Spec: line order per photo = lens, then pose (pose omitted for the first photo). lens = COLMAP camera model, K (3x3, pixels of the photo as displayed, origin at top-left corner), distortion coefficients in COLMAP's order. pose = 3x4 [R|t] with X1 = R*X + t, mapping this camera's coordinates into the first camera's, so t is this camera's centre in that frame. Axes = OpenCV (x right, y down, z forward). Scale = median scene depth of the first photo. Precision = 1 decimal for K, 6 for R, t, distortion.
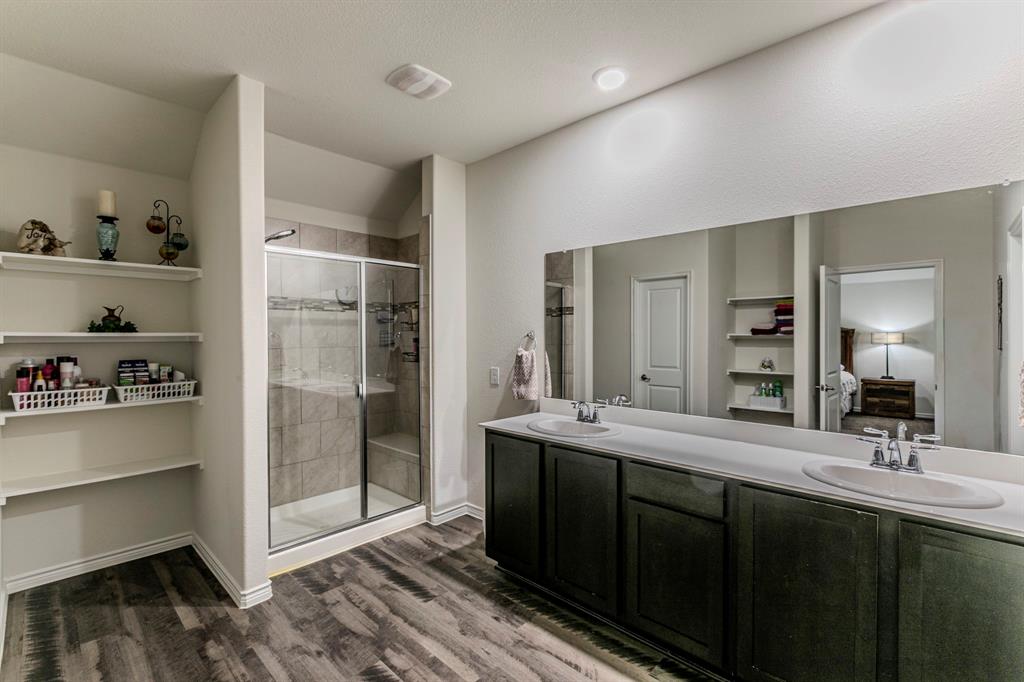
lens RADIAL K [[446.2, 0, 512.0], [0, 446.2, 341.0], [0, 0, 1]] dist [0.000851, 0.000081]
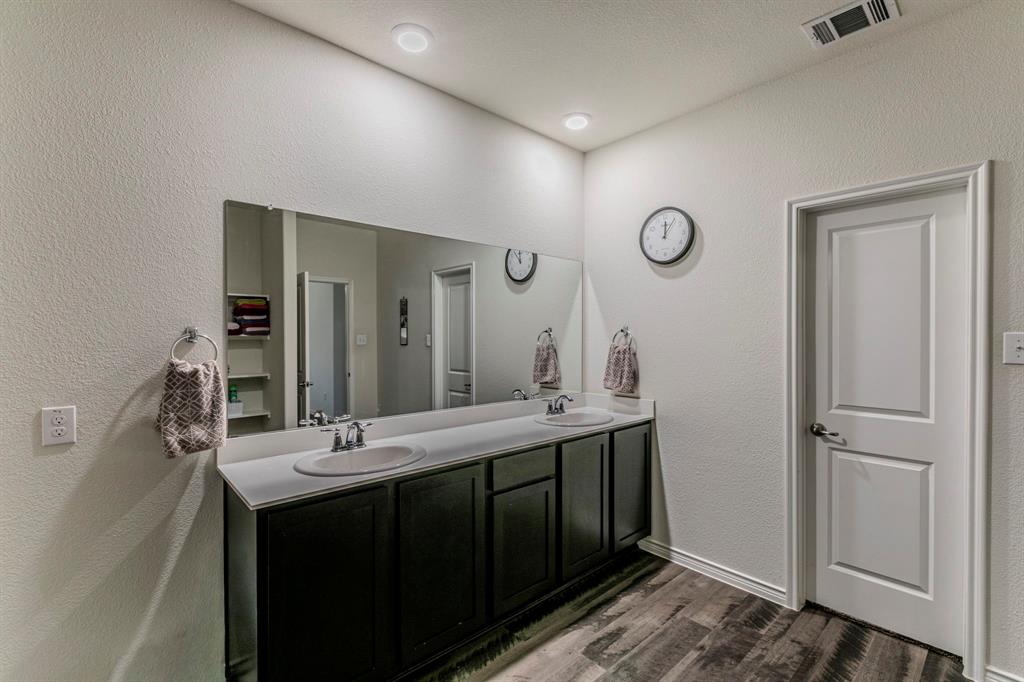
lens RADIAL K [[466.5, 0, 508.9], [0, 466.5, 336.3], [0, 0, 1]] dist [-0.001123, -0.000074]
pose [[0.084919, 0.000706, 0.996388, -0.539373], [0.012901, 0.999915, -0.001808, -0.005154], [-0.996304, 0.013008, 0.084902, 0.590065]]
